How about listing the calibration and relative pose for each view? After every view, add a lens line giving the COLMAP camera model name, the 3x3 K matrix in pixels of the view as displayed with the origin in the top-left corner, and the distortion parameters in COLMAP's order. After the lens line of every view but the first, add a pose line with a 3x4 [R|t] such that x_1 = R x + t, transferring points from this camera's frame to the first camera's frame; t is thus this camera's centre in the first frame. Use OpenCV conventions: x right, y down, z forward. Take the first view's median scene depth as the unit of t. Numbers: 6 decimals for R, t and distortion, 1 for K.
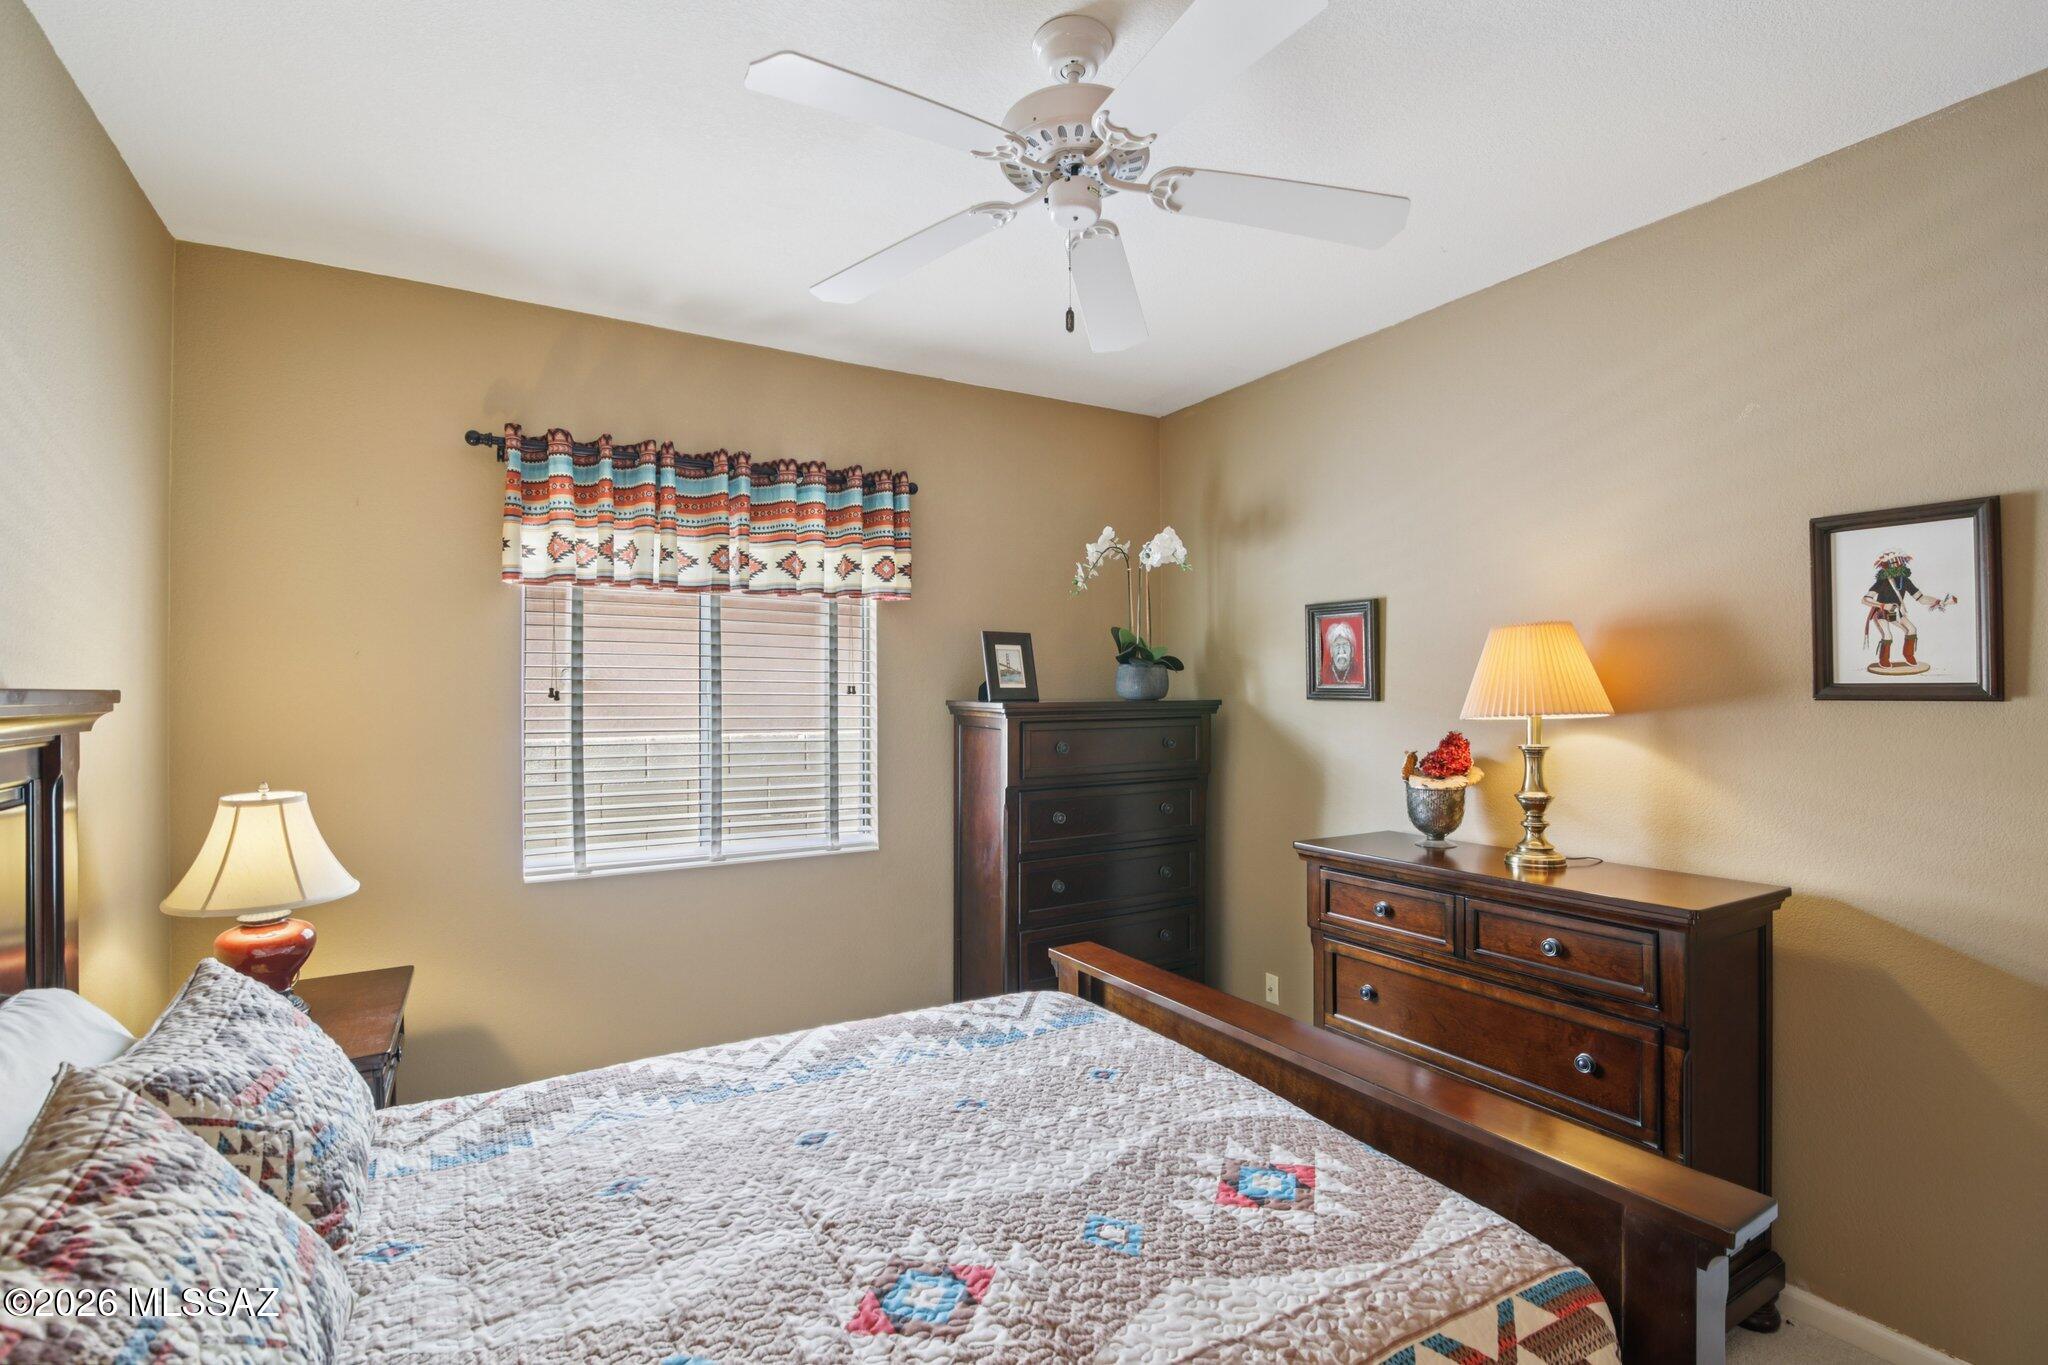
lens RADIAL K [[947.5, 0, 1031.3], [0, 947.5, 687.4], [0, 0, 1]] dist [-0.021396, 0.001036]
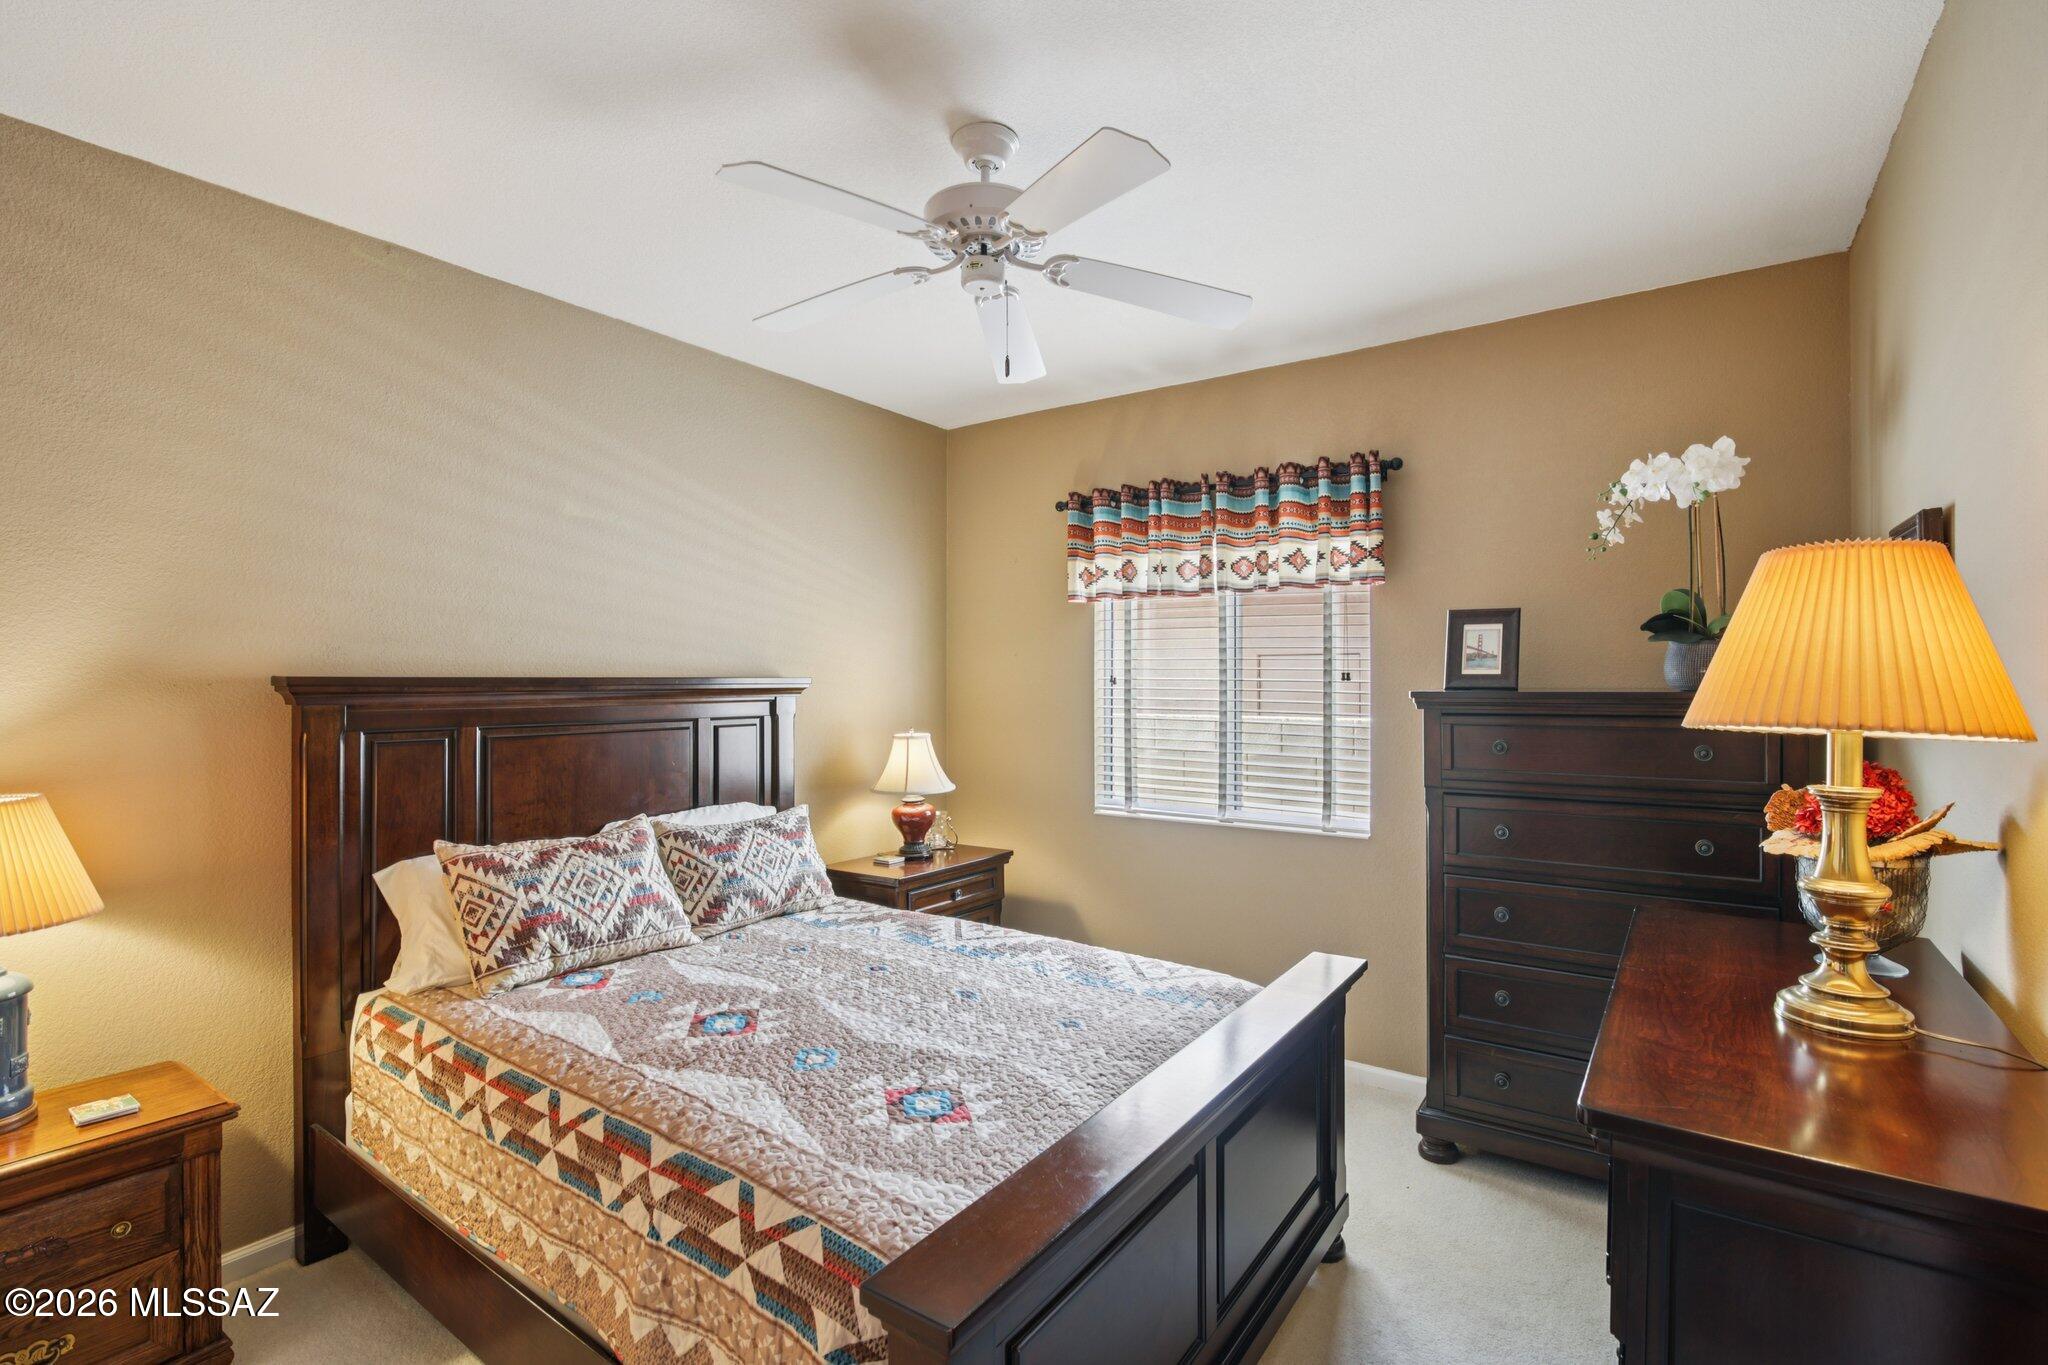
lens RADIAL K [[947.5, 0, 1031.3], [0, 947.5, 687.4], [0, 0, 1]] dist [-0.021396, 0.001036]
pose [[0.393011, 0.011228, -0.919465, 0.729180], [0.004258, 0.999893, 0.014030, -0.001661], [0.919524, -0.009429, 0.392921, 0.354402]]
